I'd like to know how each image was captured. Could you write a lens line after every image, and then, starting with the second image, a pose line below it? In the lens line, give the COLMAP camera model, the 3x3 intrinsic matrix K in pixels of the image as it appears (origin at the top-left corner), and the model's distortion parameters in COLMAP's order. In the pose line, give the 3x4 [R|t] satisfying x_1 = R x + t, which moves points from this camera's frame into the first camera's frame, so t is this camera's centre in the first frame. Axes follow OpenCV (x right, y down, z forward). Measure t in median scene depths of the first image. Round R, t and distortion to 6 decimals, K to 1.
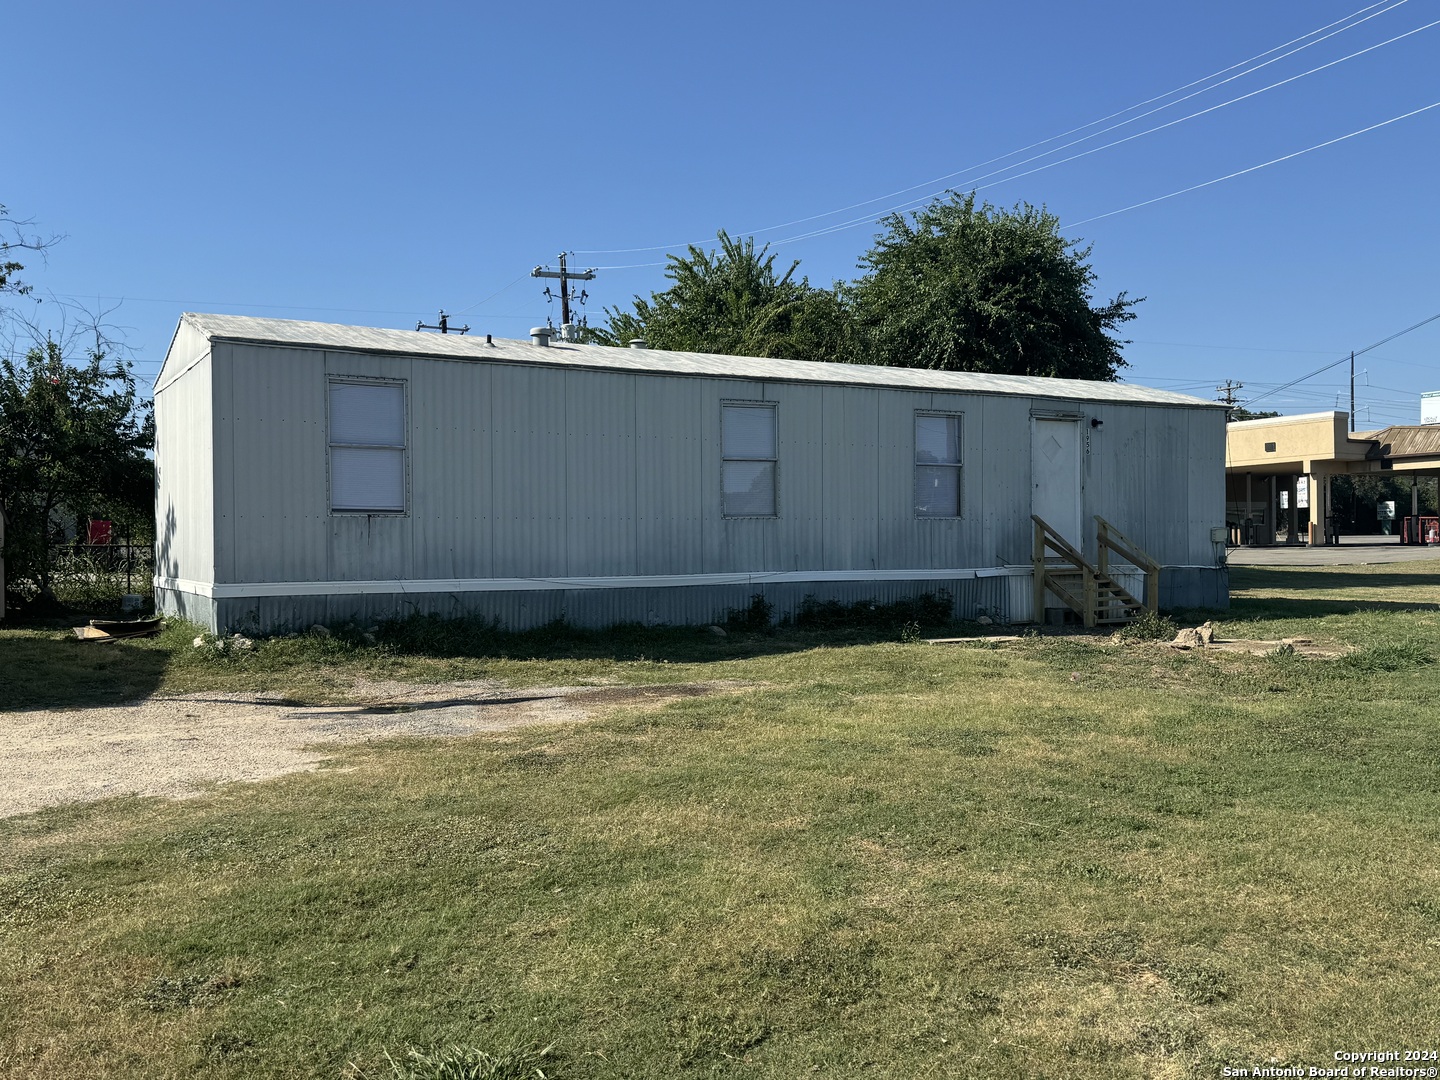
lens RADIAL K [[1341.2, 0, 720.0], [0, 1341.2, 540.0], [0, 0, 1]] dist [0.083734, -0.003618]
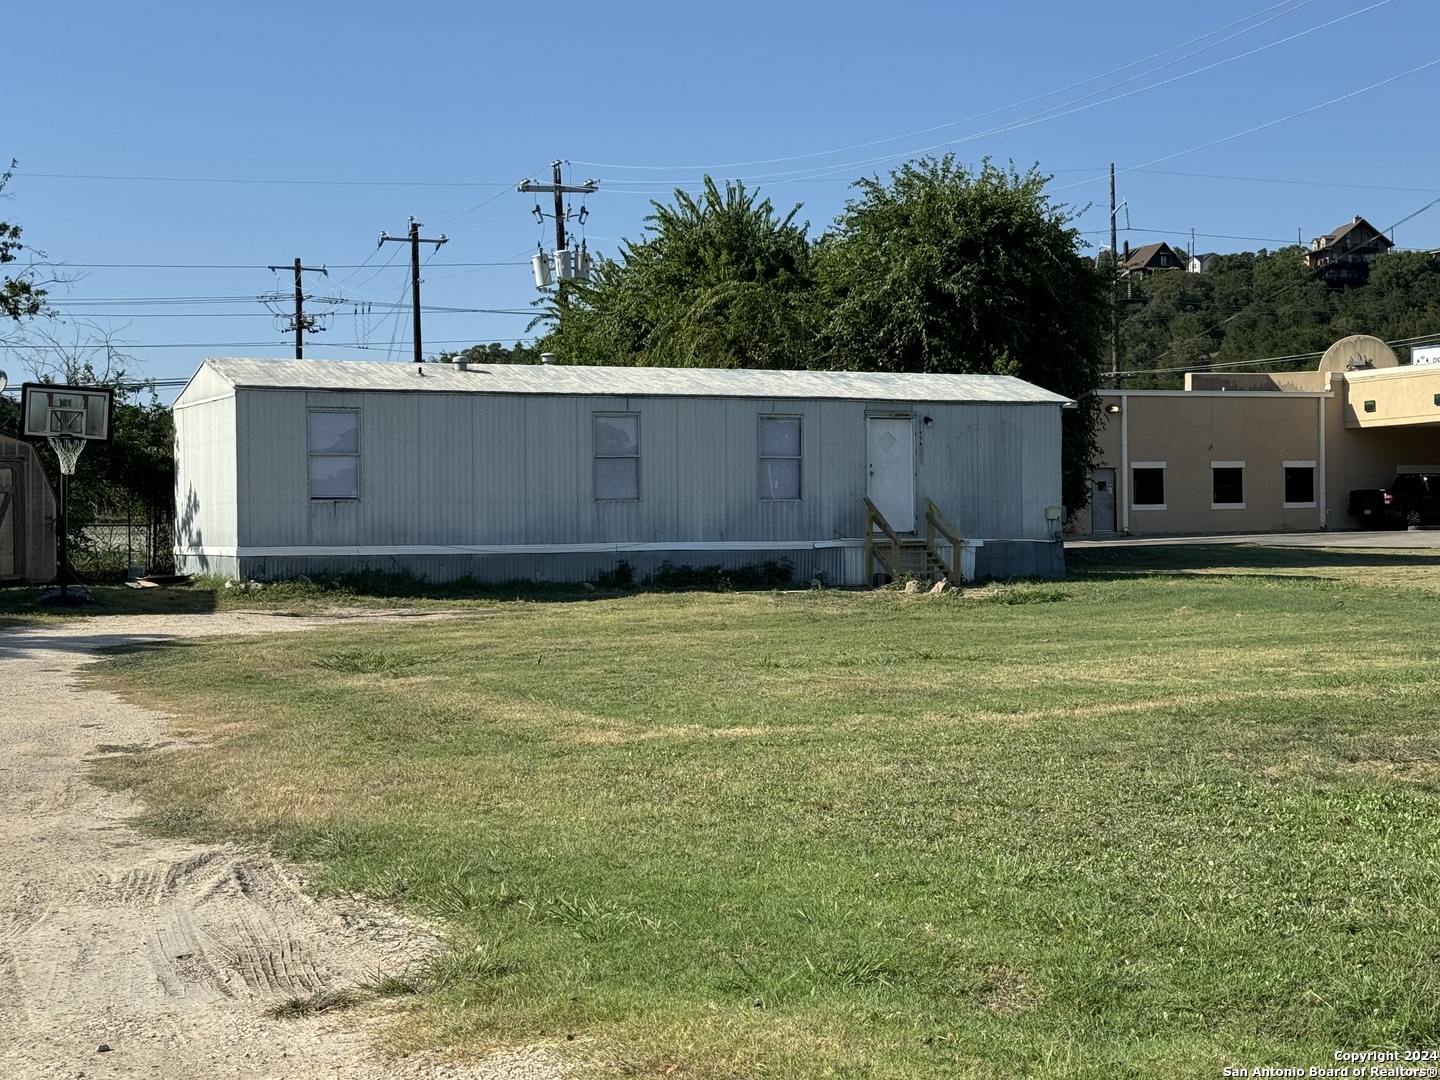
lens RADIAL K [[2342.4, 0, 720.0], [0, 2342.4, 540.0], [0, 0, 1]] dist [-0.012360, 0.037853]
pose [[0.996776, -0.001181, -0.080225, 0.304695], [0.001835, 0.999966, 0.008073, 0.002900], [0.080213, -0.008194, 0.996744, -1.269373]]
